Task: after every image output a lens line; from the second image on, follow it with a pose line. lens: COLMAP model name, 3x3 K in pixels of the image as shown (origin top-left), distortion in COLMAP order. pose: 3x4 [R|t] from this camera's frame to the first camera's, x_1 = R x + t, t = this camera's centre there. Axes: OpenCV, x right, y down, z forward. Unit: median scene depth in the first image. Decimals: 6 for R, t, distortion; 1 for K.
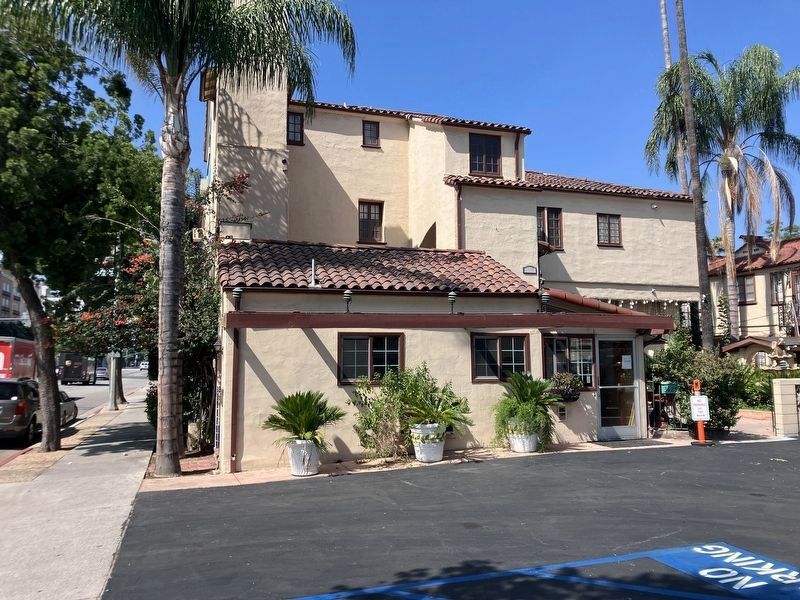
lens RADIAL K [[653.5, 0, 400.0], [0, 653.5, 300.0], [0, 0, 1]] dist [0.013217, -0.004685]
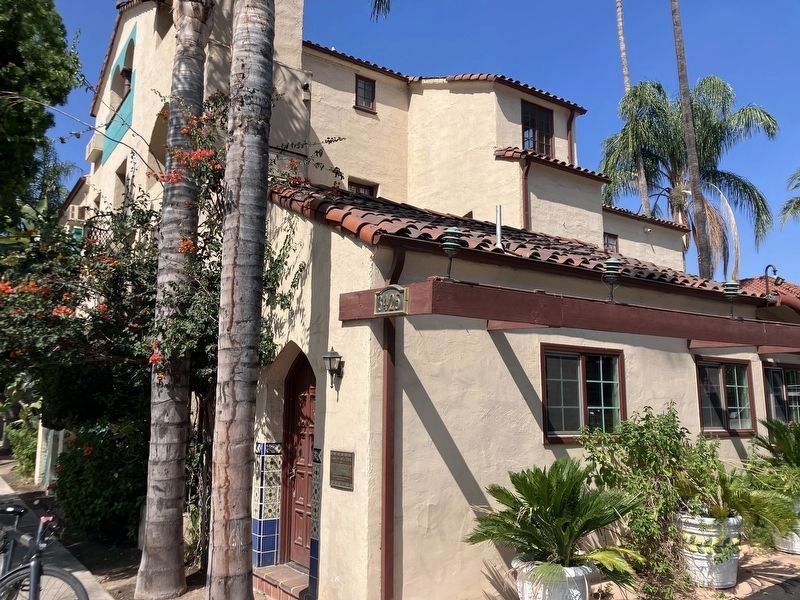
lens RADIAL K [[653.5, 0, 400.0], [0, 653.5, 300.0], [0, 0, 1]] dist [0.013217, -0.004685]
pose [[0.961448, 0.060059, 0.268349, -0.222457], [-0.043410, 0.996771, -0.067556, 0.035168], [-0.271539, 0.053303, 0.960950, 0.324198]]
